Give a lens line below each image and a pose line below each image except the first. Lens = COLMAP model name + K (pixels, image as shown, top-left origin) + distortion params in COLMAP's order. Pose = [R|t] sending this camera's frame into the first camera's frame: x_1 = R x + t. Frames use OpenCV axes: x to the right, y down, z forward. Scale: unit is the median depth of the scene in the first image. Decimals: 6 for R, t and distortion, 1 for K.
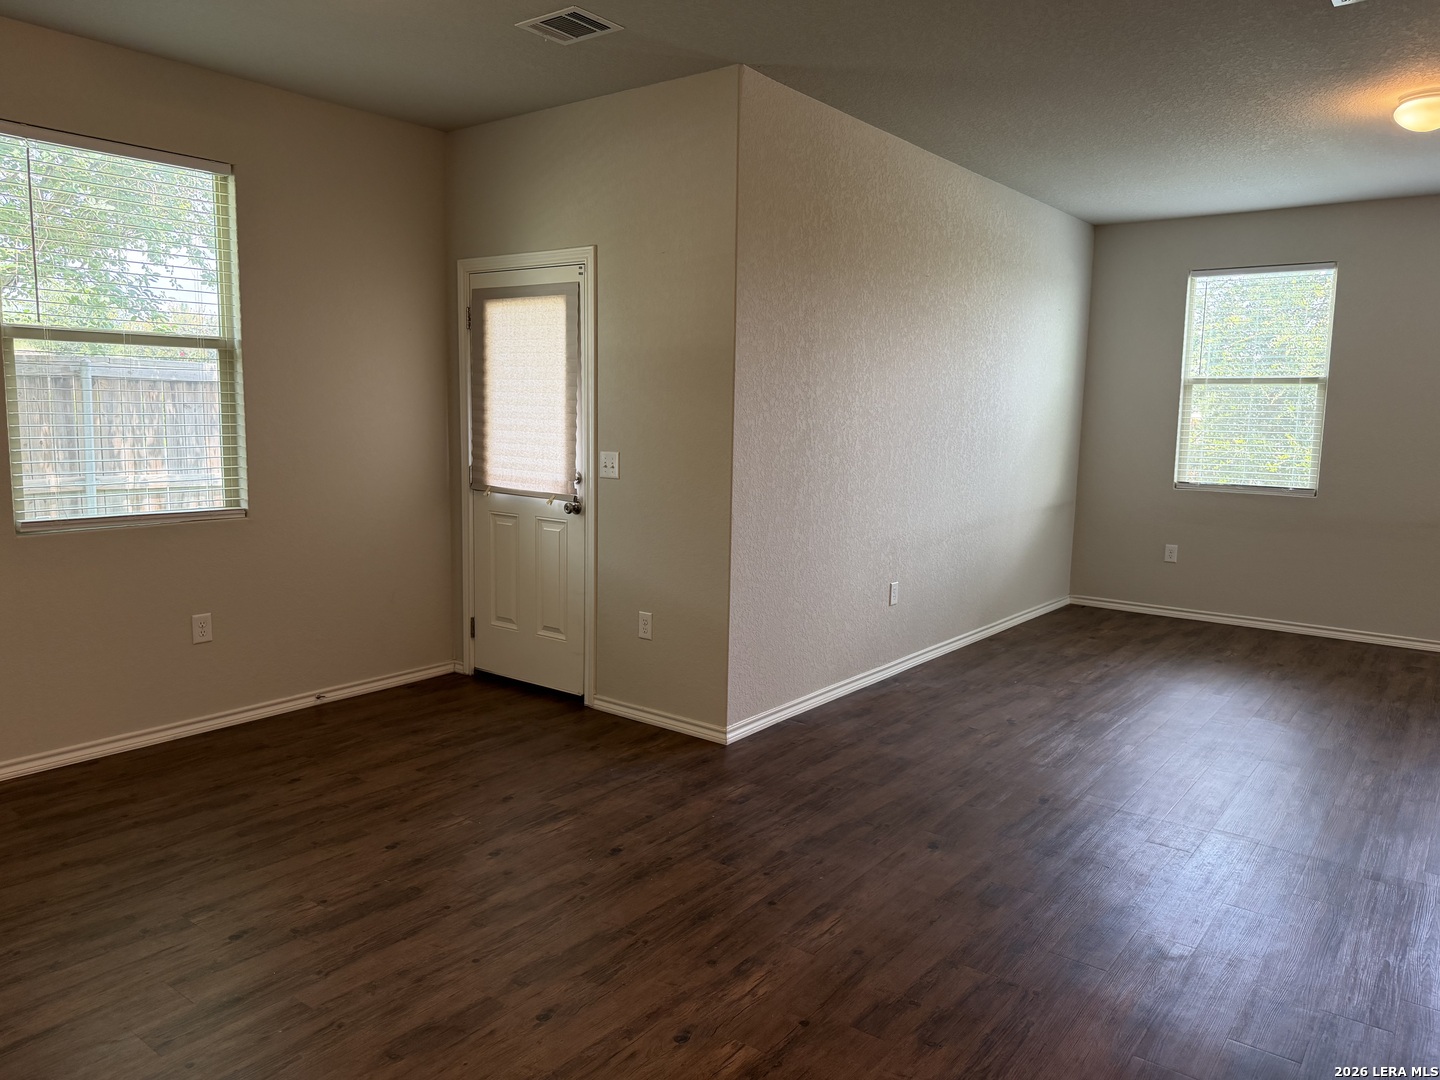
lens RADIAL K [[1015.0, 0, 720.0], [0, 1015.0, 540.0], [0, 0, 1]] dist [0.115083, -0.163473]
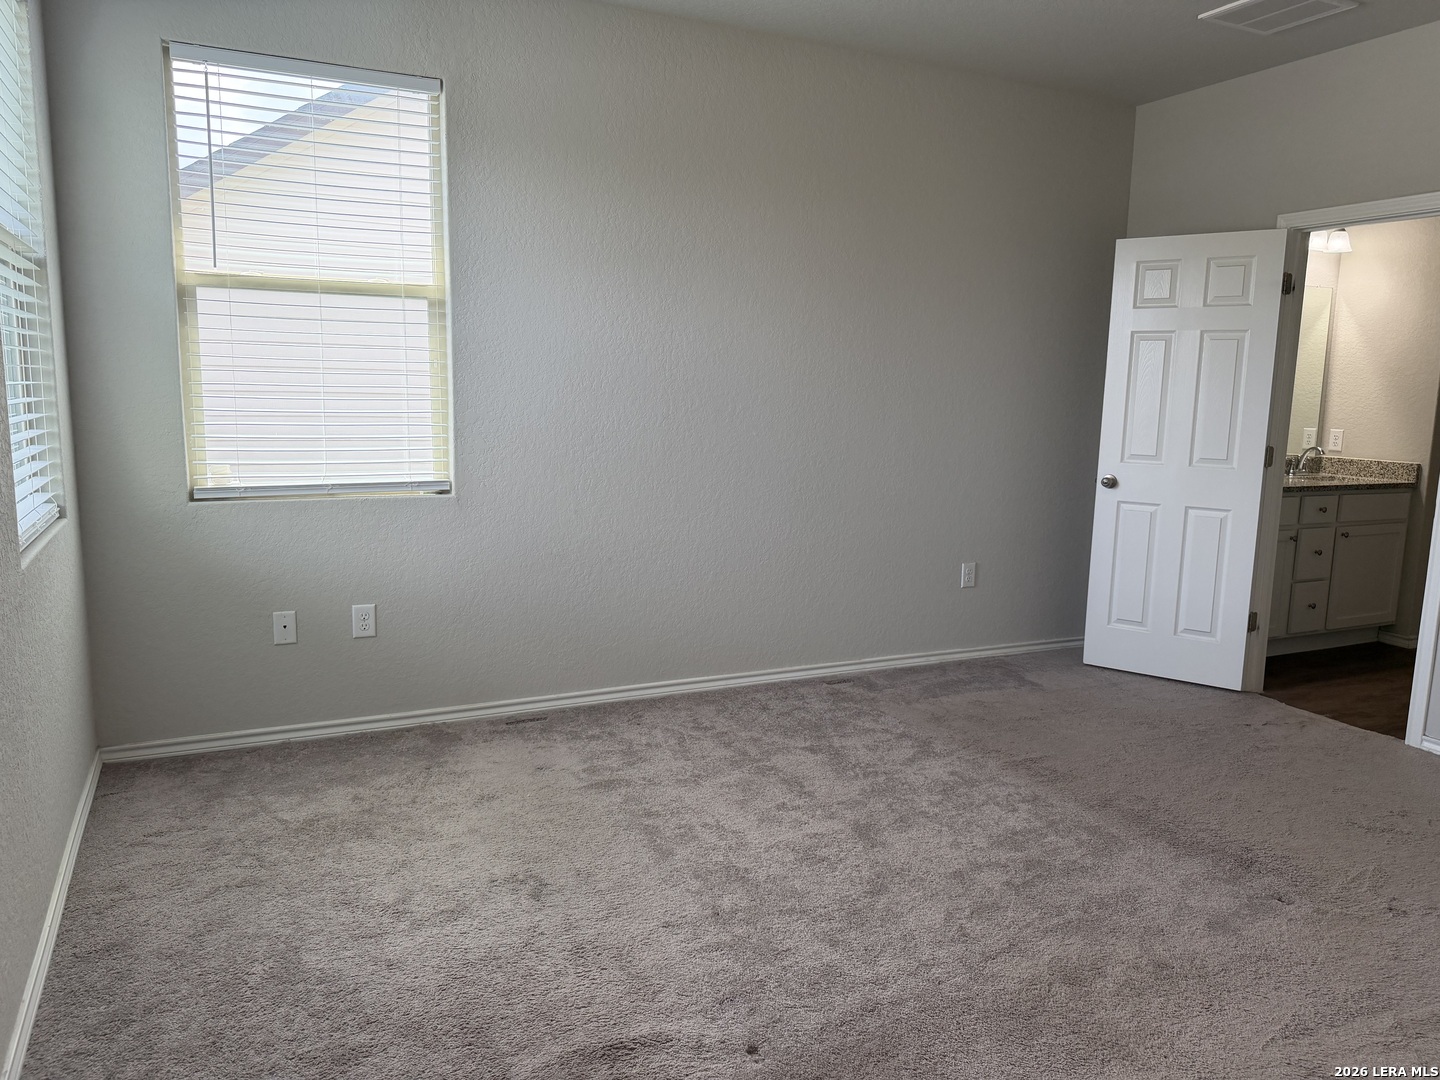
lens RADIAL K [[1029.3, 0, 720.0], [0, 1029.3, 540.0], [0, 0, 1]] dist [-0.000567, -0.004651]
pose [[0.877928, 0.075830, -0.472750, 0.154717], [-0.069944, 0.997098, 0.030045, -0.027585], [0.473657, 0.006689, 0.880684, 0.366498]]
